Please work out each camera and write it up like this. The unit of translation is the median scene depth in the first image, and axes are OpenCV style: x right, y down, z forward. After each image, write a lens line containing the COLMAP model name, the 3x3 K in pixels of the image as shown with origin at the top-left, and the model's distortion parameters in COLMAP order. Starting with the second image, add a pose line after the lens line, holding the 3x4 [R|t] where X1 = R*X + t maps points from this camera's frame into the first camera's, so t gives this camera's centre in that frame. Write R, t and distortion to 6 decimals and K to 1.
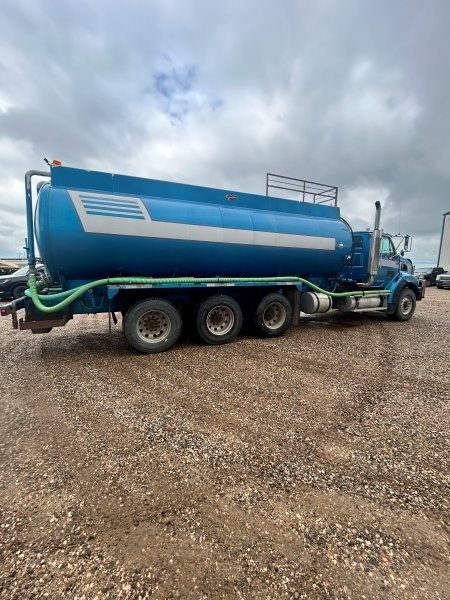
lens RADIAL K [[246.3, 0, 225.0], [0, 246.3, 300.0], [0, 0, 1]] dist [-0.001524, -0.000822]
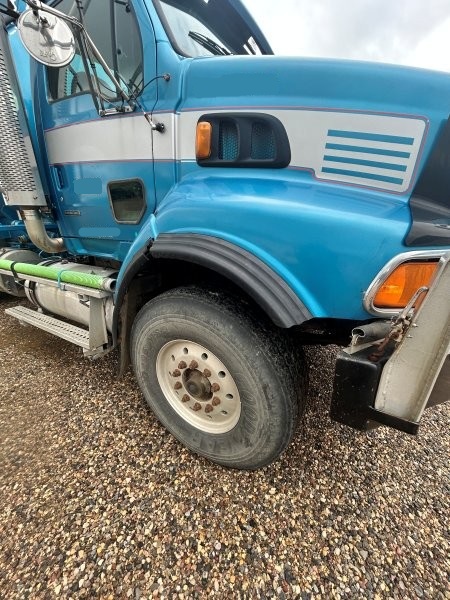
lens RADIAL K [[243.6, 0, 225.0], [0, 243.6, 297.7], [0, 0, 1]] dist [-0.000402, 0.000021]
pose [[0.561067, 0.258398, -0.786406, 1.016610], [-0.082302, 0.962736, 0.257617, -0.099160], [0.823669, -0.079817, 0.561426, 1.086484]]
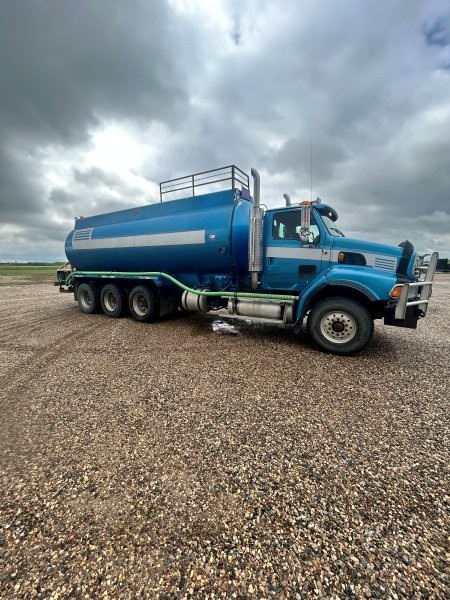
lens RADIAL K [[243.6, 0, 225.0], [0, 243.6, 297.7], [0, 0, 1]] dist [-0.000402, 0.000021]
pose [[0.571153, 0.094208, -0.815420, 1.210944], [-0.094228, 0.994350, 0.048879, -0.055093], [0.815418, 0.048918, 0.576803, 0.555089]]
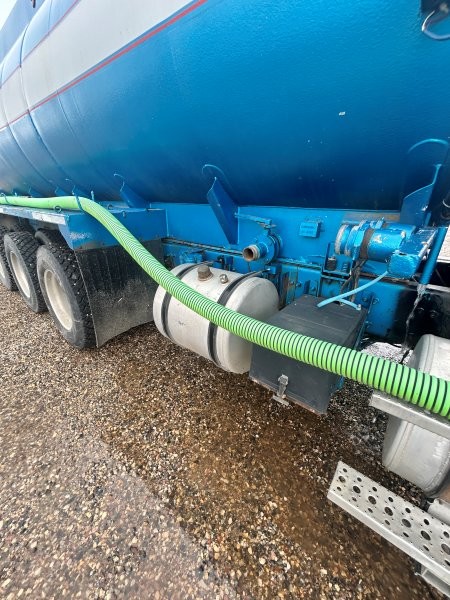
lens RADIAL K [[242.9, 0, 225.0], [0, 242.9, 300.0], [0, 0, 1]] dist [-0.001333, 0.000044]
pose [[0.437316, 0.339635, -0.832708, 0.579950], [-0.123443, 0.939849, 0.318505, -0.081822], [0.890795, -0.036495, 0.452937, 0.914995]]
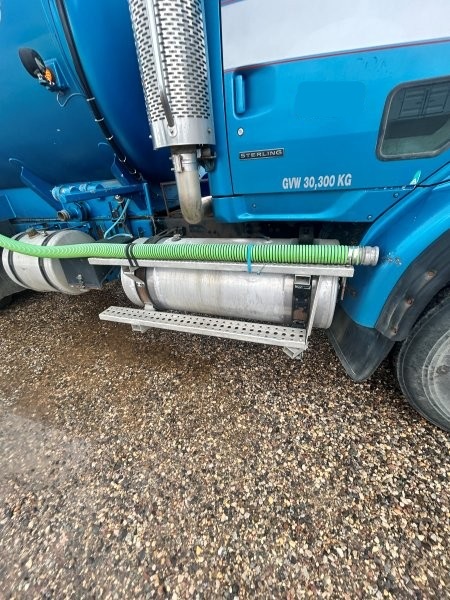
lens RADIAL K [[243.6, 0, 225.0], [0, 243.6, 297.7], [0, 0, 1]] dist [-0.000402, 0.000021]
pose [[0.712021, 0.256819, -0.653506, 0.804395], [-0.000384, 0.930853, 0.365394, -0.072564], [0.702158, -0.259918, 0.662886, 0.939883]]
